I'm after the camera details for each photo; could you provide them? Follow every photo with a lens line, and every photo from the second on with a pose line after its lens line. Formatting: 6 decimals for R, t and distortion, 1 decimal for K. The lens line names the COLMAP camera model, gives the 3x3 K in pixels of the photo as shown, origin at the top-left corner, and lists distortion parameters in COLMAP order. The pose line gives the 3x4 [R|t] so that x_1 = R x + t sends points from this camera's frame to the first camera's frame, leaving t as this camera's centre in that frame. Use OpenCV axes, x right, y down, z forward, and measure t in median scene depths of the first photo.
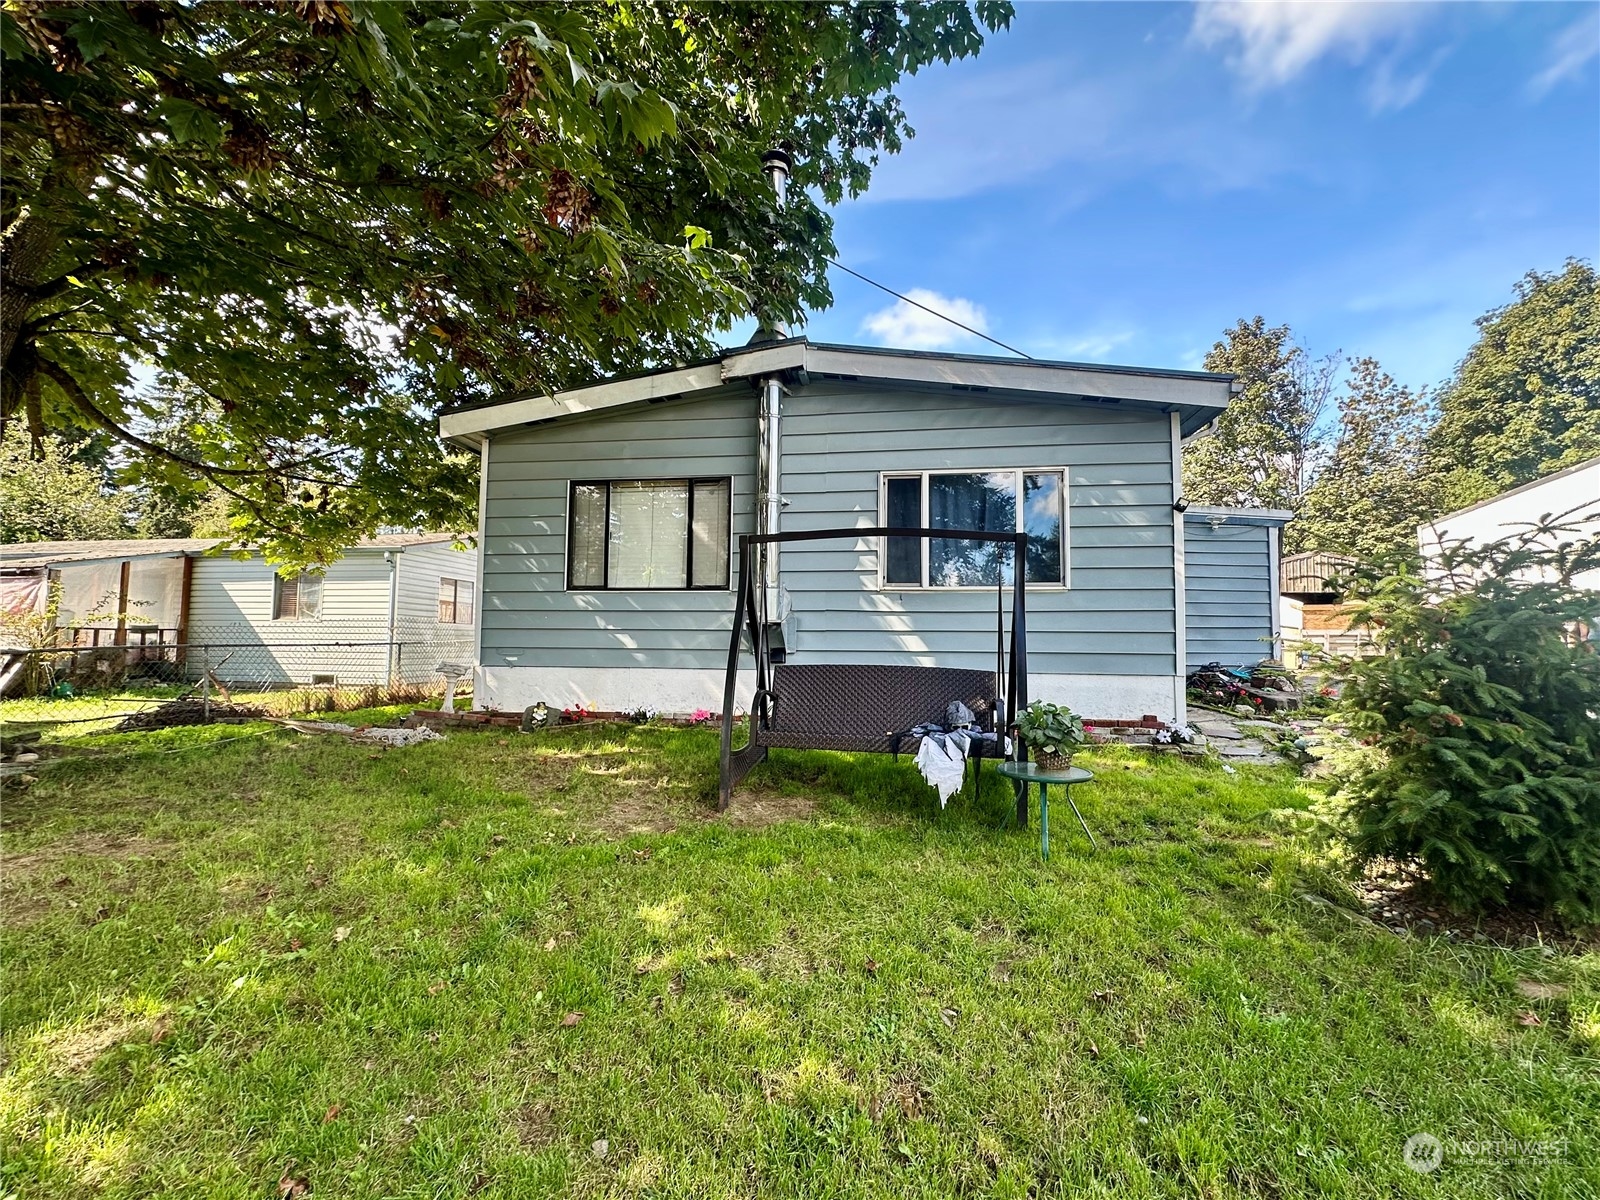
lens RADIAL K [[700.3, 0, 800.0], [0, 700.3, 600.0], [0, 0, 1]] dist [-0.000440, -0.000097]
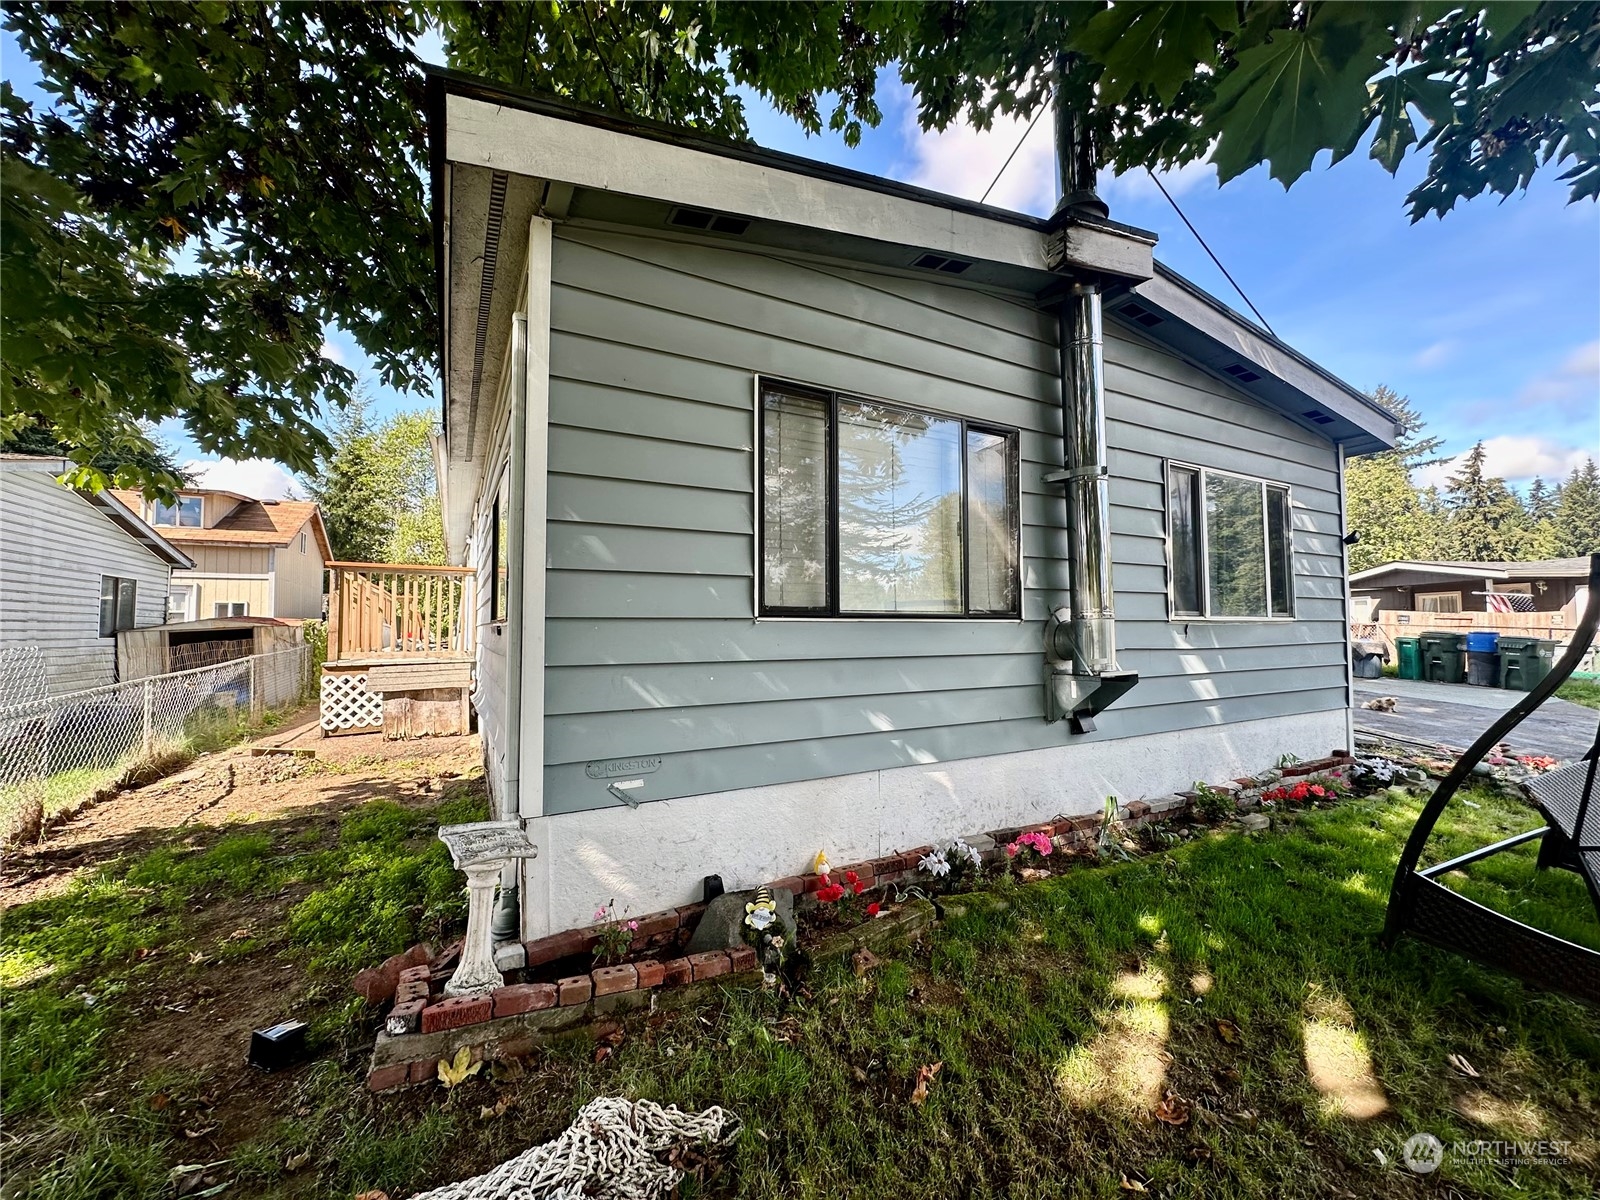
lens RADIAL K [[639.4, 0, 800.0], [0, 639.4, 600.0], [0, 0, 1]] dist [-0.001619, -0.000297]
pose [[0.795766, 0.017529, 0.605350, -0.575998], [-0.031875, 0.999408, 0.012961, -0.031491], [-0.604764, -0.029609, 0.795854, 0.670534]]
